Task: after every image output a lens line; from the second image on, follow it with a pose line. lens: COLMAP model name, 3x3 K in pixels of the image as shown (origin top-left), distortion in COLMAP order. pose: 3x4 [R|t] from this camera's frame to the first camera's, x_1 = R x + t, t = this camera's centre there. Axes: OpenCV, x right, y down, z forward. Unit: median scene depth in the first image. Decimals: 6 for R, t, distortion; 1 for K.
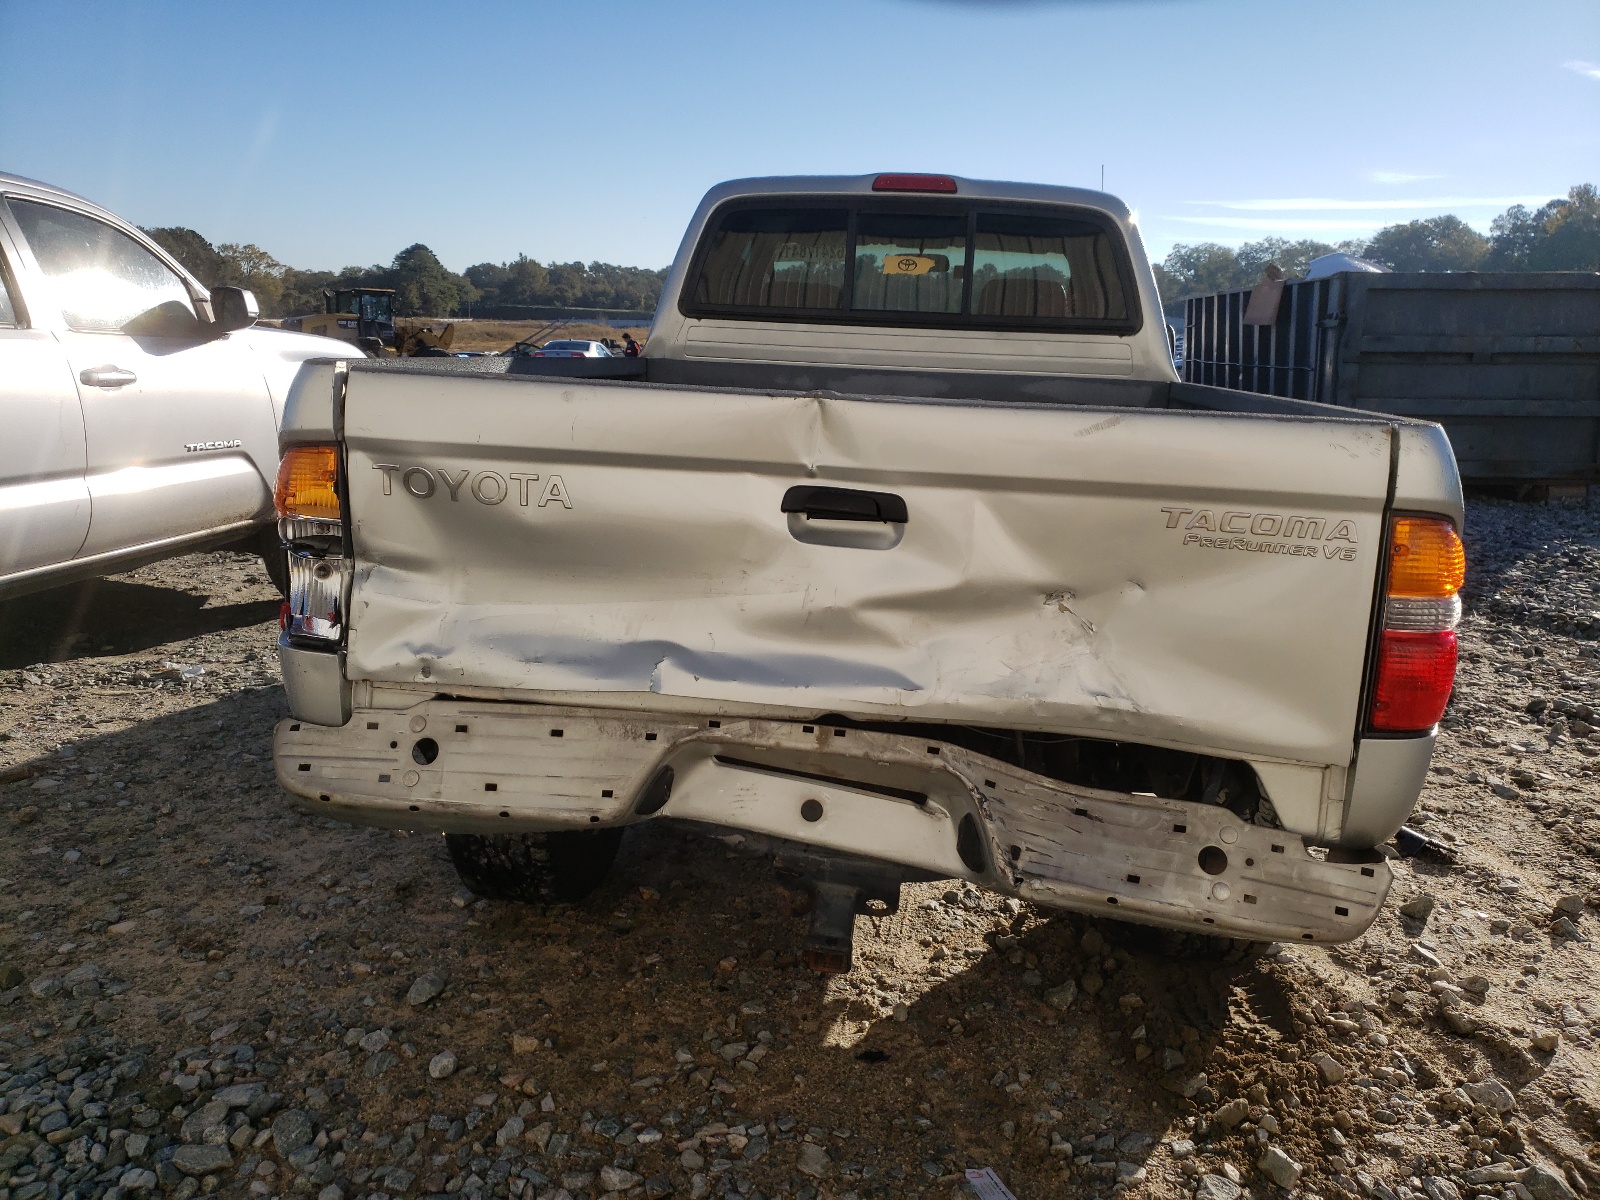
lens RADIAL K [[1320.0, 0, 796.2], [0, 1320.0, 604.0], [0, 0, 1]] dist [0.032029, -0.020310]
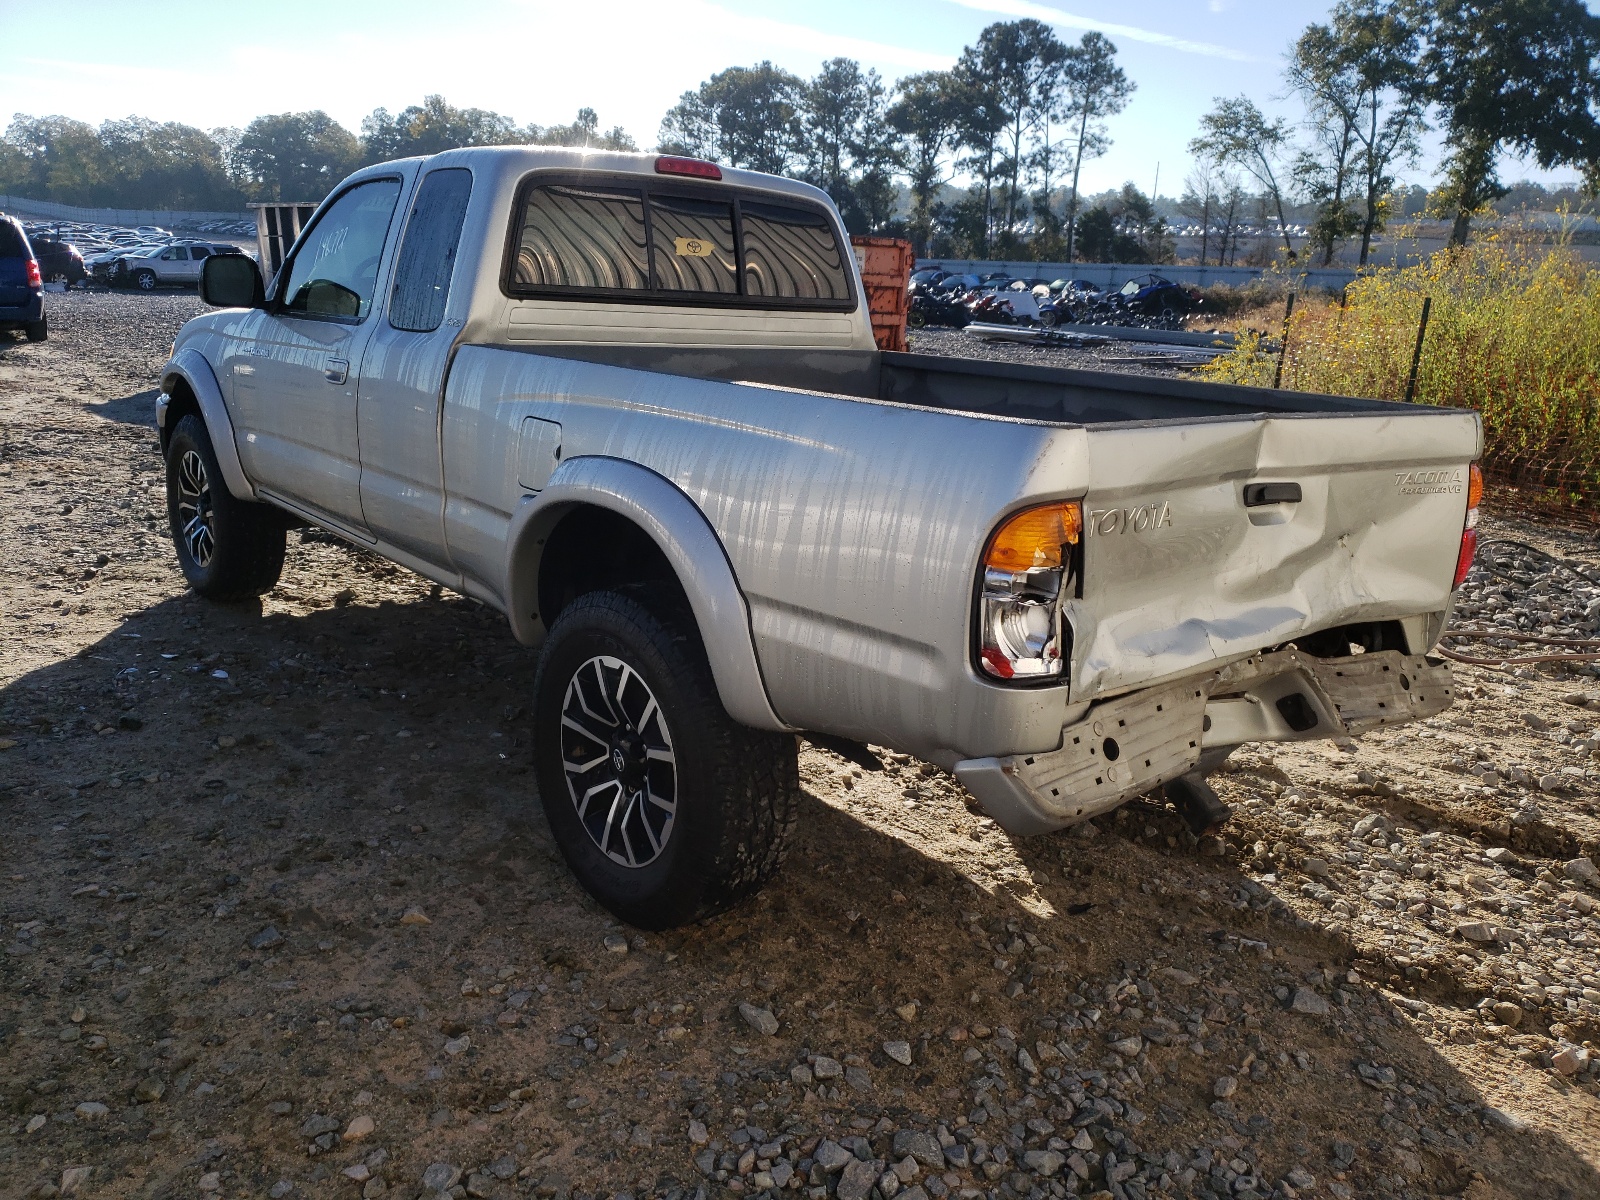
lens RADIAL K [[1320.0, 0, 796.2], [0, 1320.0, 593.6], [0, 0, 1]] dist [0.032029, -0.020310]
pose [[0.673225, -0.177819, 0.717739, -0.731925], [0.122038, 0.984063, 0.129331, -0.119235], [-0.729298, 0.000523, 0.684196, 0.231920]]
